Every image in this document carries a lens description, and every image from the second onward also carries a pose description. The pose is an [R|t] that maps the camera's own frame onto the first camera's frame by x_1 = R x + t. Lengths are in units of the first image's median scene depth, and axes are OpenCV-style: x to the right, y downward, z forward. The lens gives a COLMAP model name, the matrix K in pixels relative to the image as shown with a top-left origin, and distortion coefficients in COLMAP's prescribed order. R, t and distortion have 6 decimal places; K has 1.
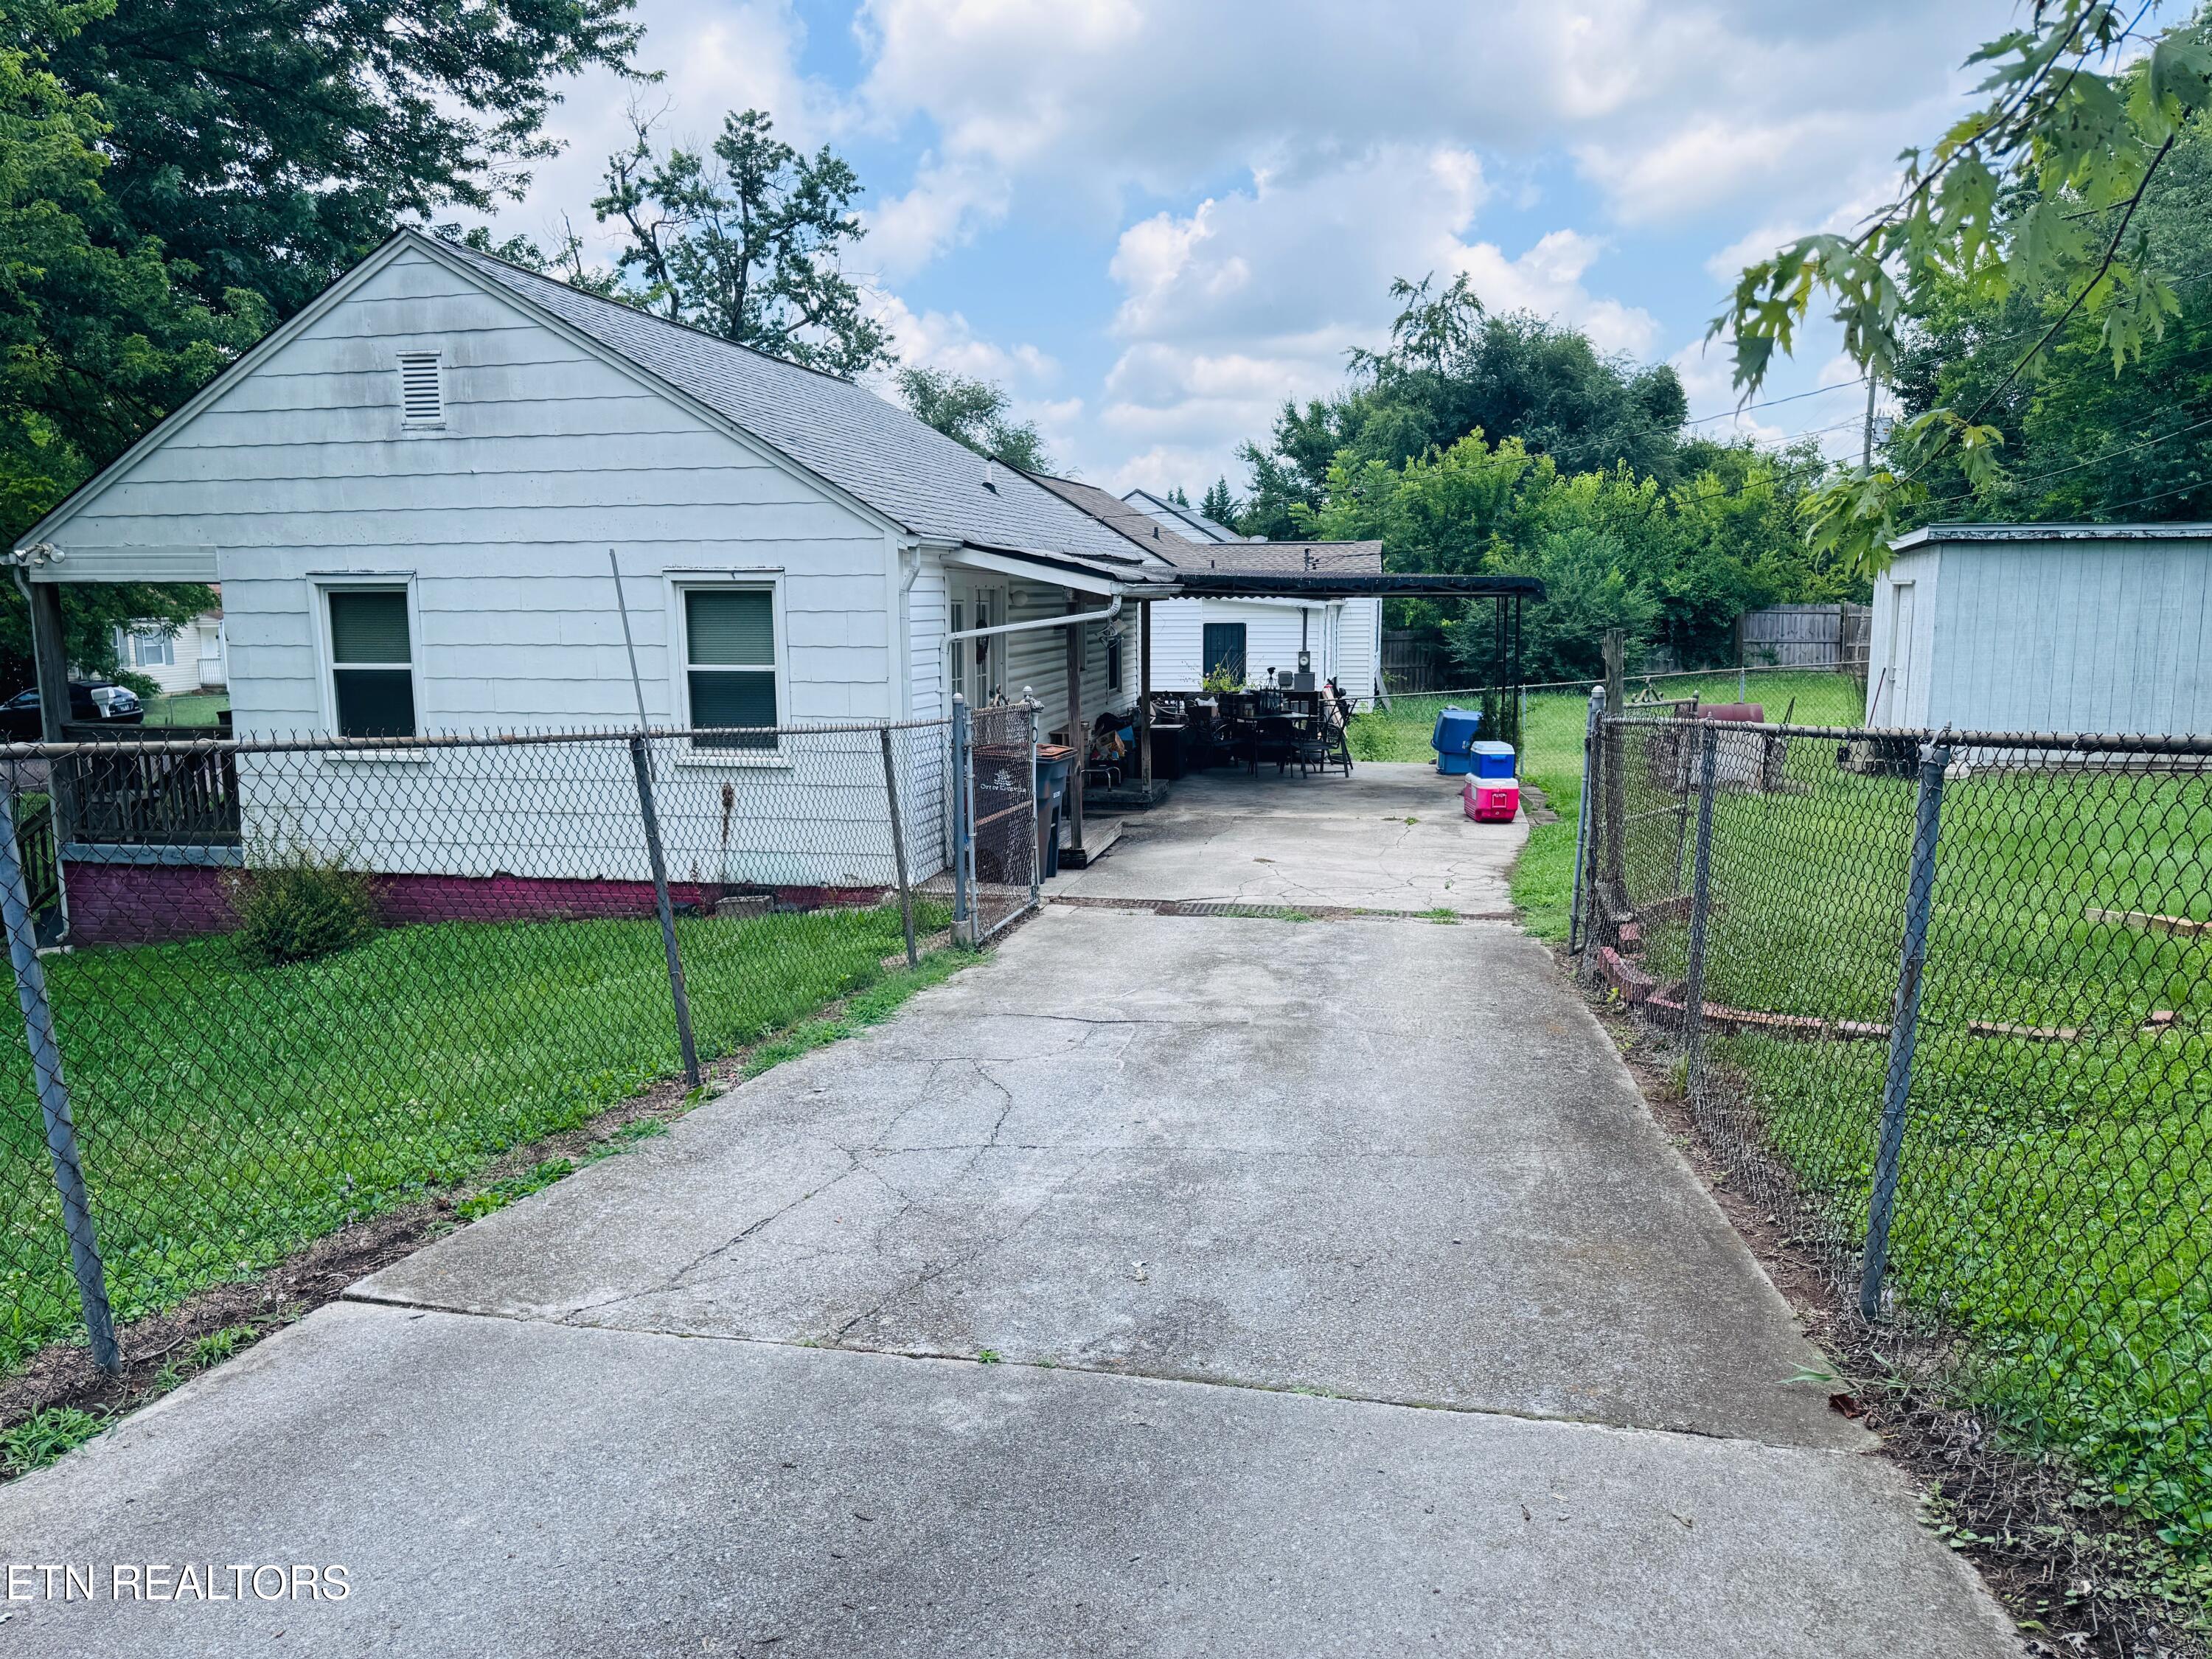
lens RADIAL K [[1582.4, 0, 1103.8], [0, 1582.4, 836.3], [0, 0, 1]] dist [0.035887, -0.041588]
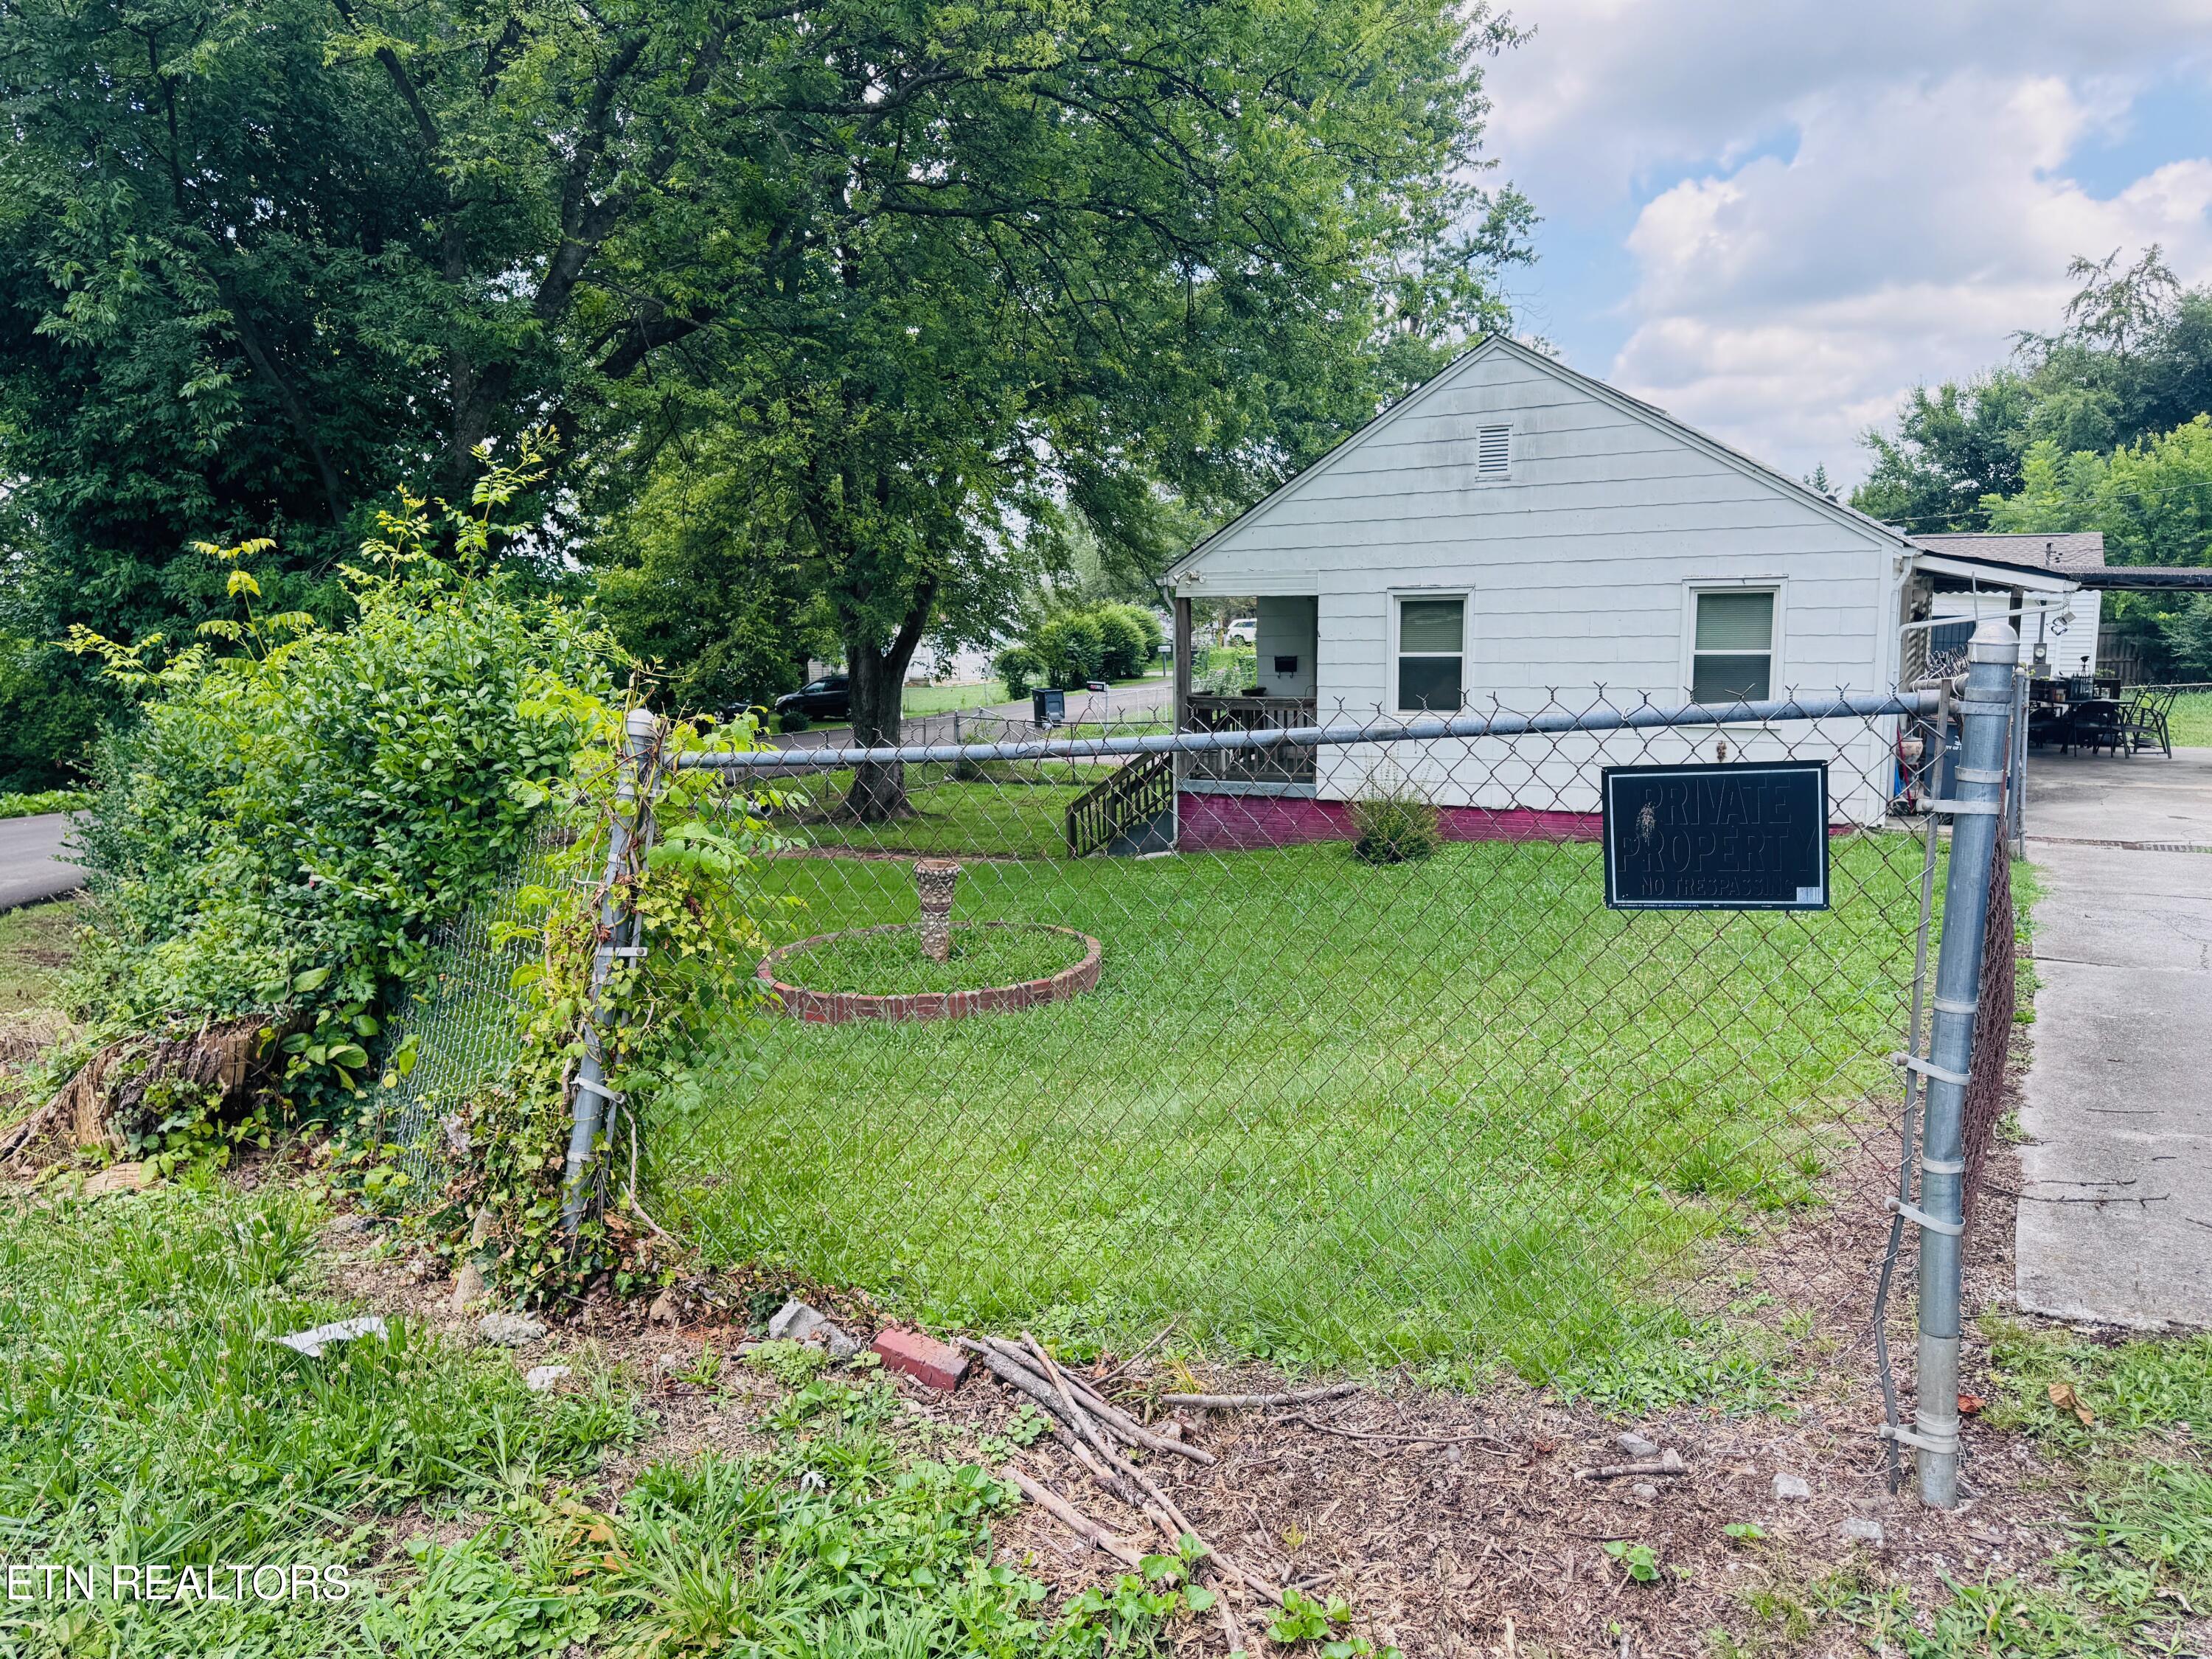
lens RADIAL K [[1582.4, 0, 1098.9], [0, 1582.4, 831.3], [0, 0, 1]] dist [0.035887, -0.041588]
pose [[0.952927, 0.034034, -0.301285, -0.127621], [-0.034490, 0.999398, 0.003807, 0.020705], [0.301233, 0.006763, 0.953527, -0.157172]]
